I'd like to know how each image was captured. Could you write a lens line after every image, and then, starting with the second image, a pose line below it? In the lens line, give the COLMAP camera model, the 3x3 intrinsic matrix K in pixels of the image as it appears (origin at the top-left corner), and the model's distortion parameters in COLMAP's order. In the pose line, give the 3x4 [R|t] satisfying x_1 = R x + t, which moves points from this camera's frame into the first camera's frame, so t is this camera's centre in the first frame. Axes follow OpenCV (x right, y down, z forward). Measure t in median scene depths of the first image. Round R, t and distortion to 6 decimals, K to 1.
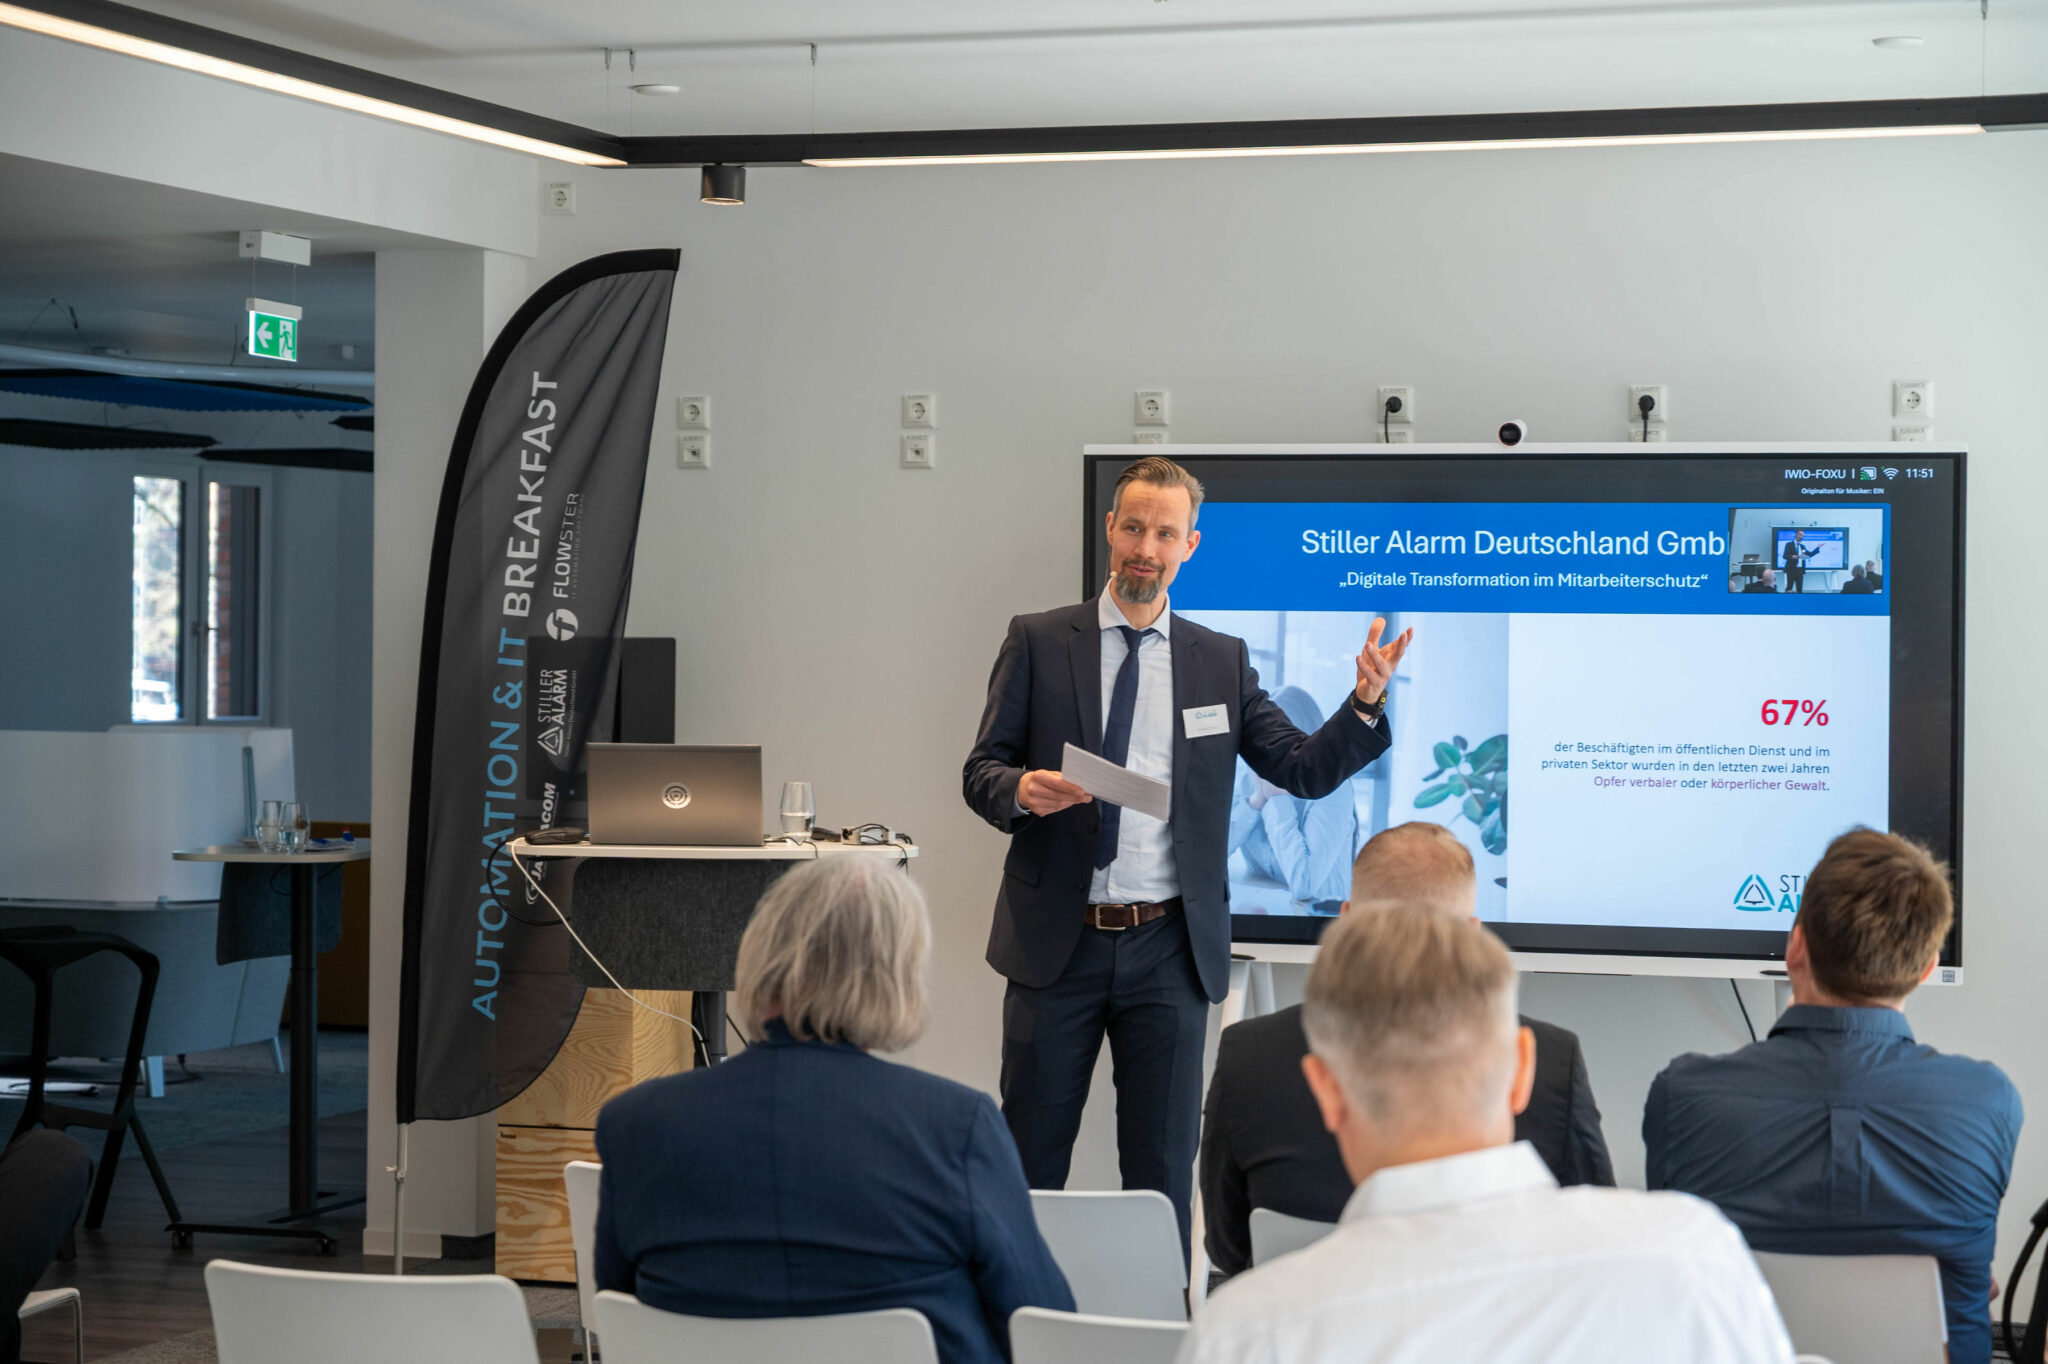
lens RADIAL K [[4088.3, 0, 1052.7], [0, 4088.3, 672.4], [0, 0, 1]] dist [0.034988, 0.000000]
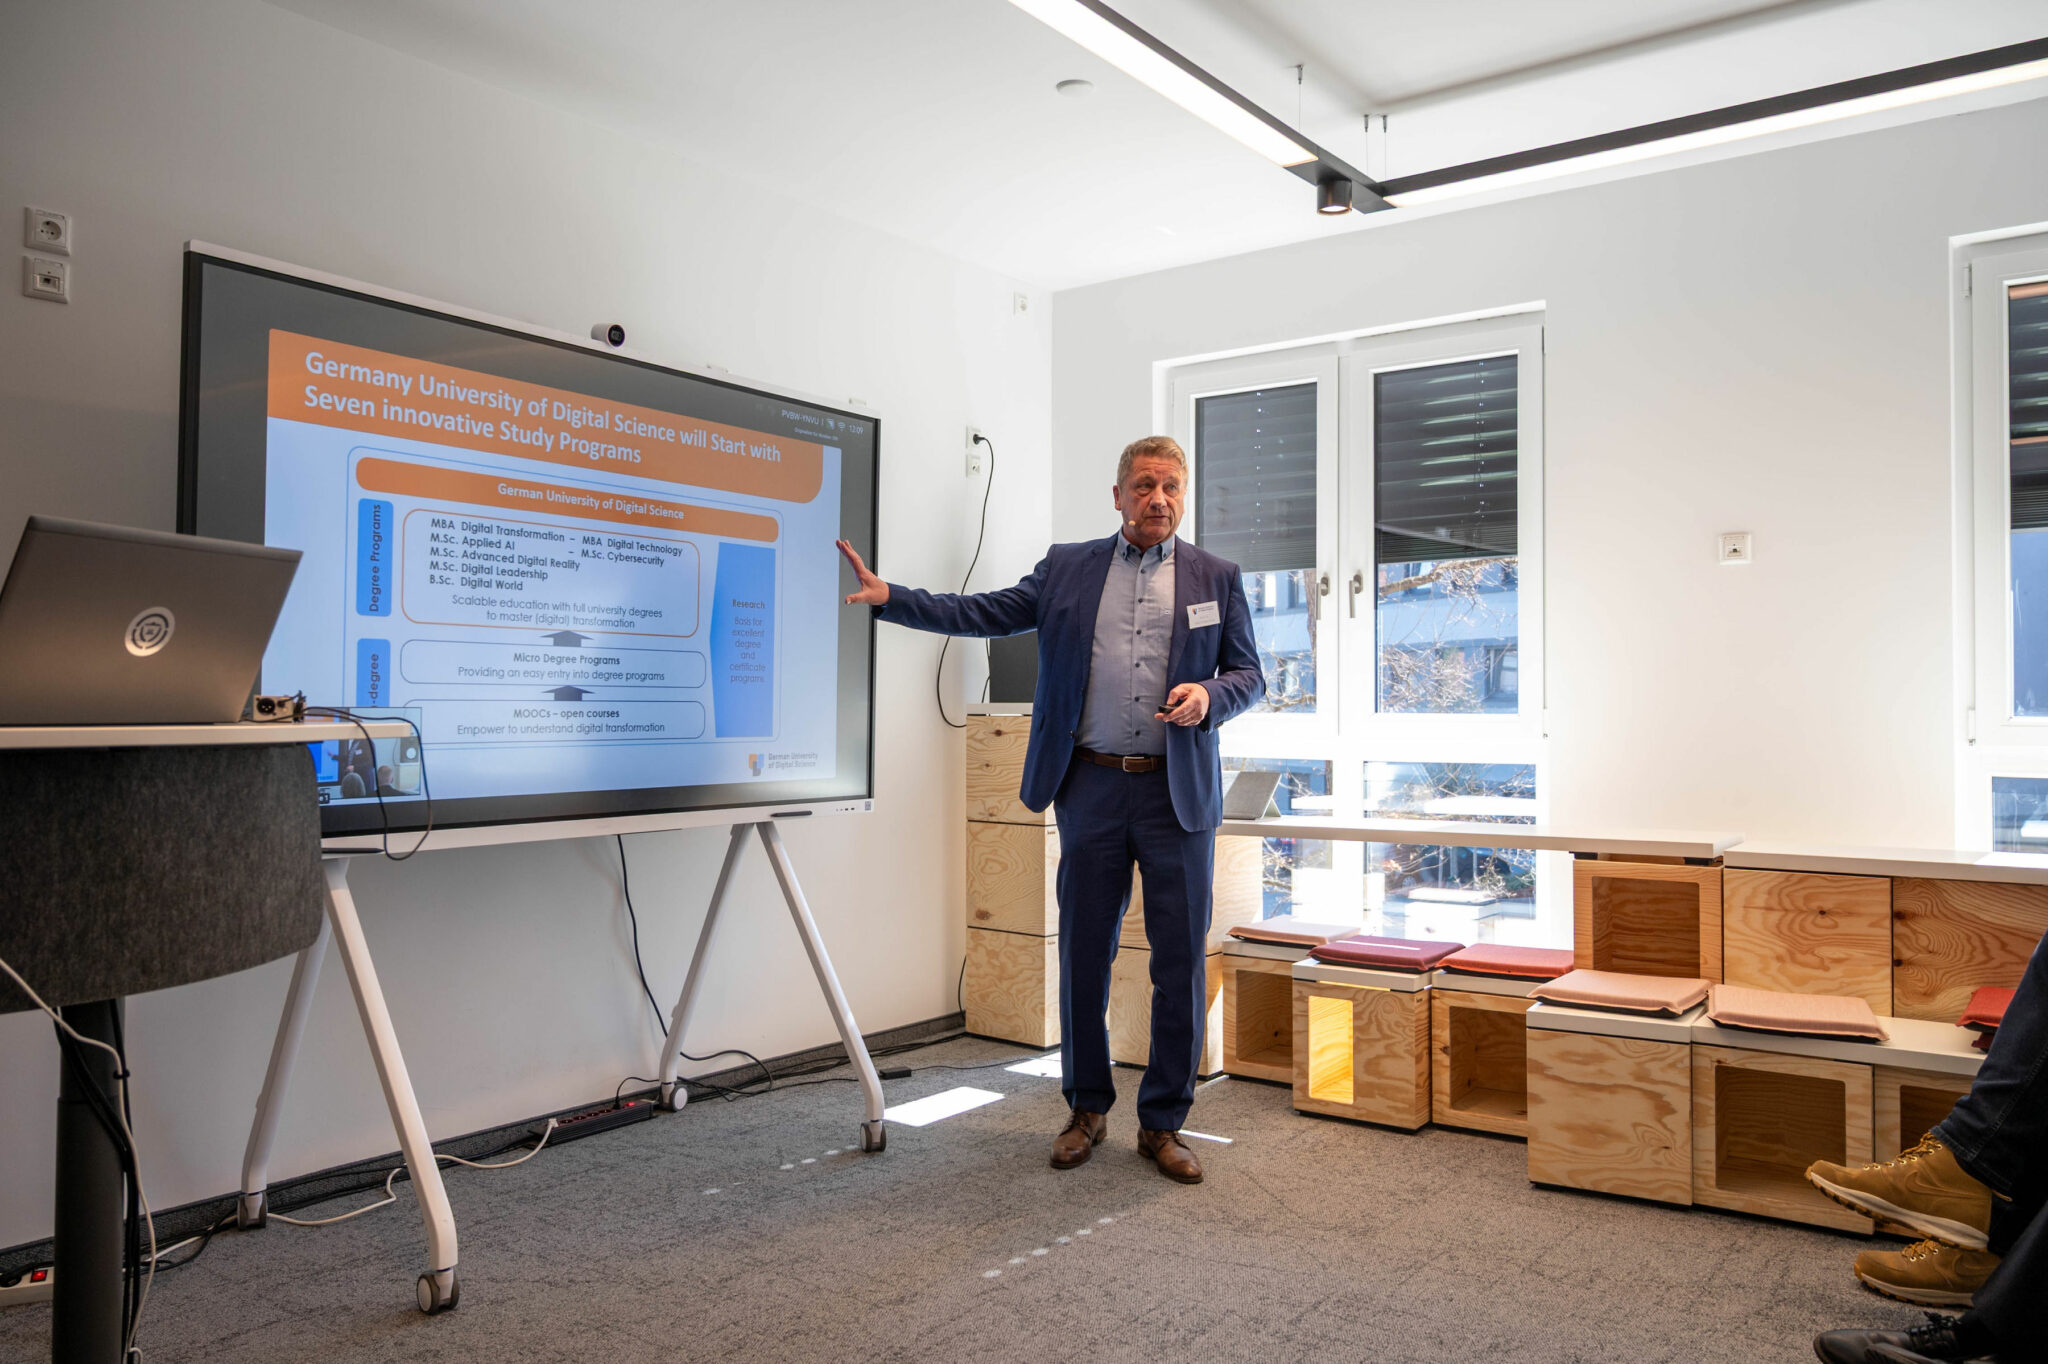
lens RADIAL K [[1480.0, 0, 1053.4], [0, 1480.0, 665.3], [0, 0, 1]] dist [0.031953, 0.001290]
pose [[0.313489, 0.009460, 0.949545, -0.224131], [0.010234, 0.999859, -0.013340, 0.034995], [-0.949537, 0.013900, 0.313348, 0.751683]]
